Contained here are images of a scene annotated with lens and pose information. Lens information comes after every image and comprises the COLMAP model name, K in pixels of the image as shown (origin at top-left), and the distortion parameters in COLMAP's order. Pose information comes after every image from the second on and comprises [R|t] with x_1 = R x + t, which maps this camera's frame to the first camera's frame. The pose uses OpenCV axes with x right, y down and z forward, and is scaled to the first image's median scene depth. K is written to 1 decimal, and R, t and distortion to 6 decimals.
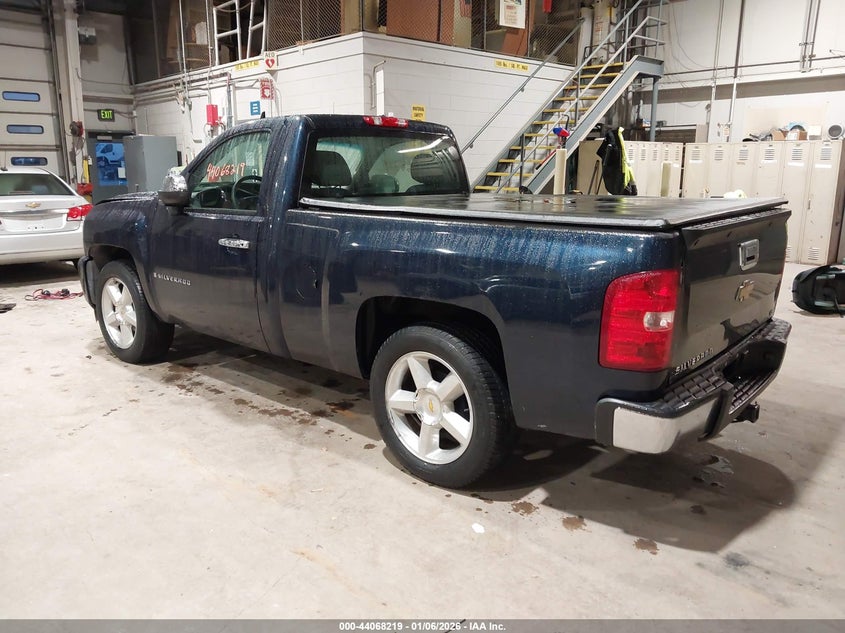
lens RADIAL K [[657.8, 0, 422.5], [0, 657.8, 316.5], [0, 0, 1]] dist [-0.009383, -0.005490]
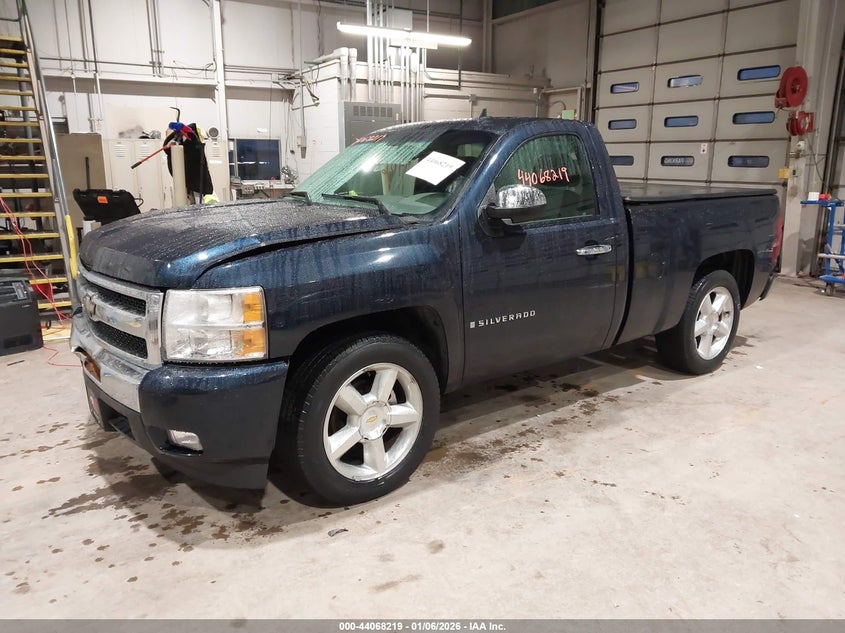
lens RADIAL K [[657.8, 0, 422.5], [0, 657.8, 316.5], [0, 0, 1]] dist [-0.009383, -0.005490]
pose [[0.186326, -0.222223, 0.957026, -1.174044], [0.212180, 0.960199, 0.181650, -0.224867], [-0.959303, 0.169216, 0.226062, 0.953882]]
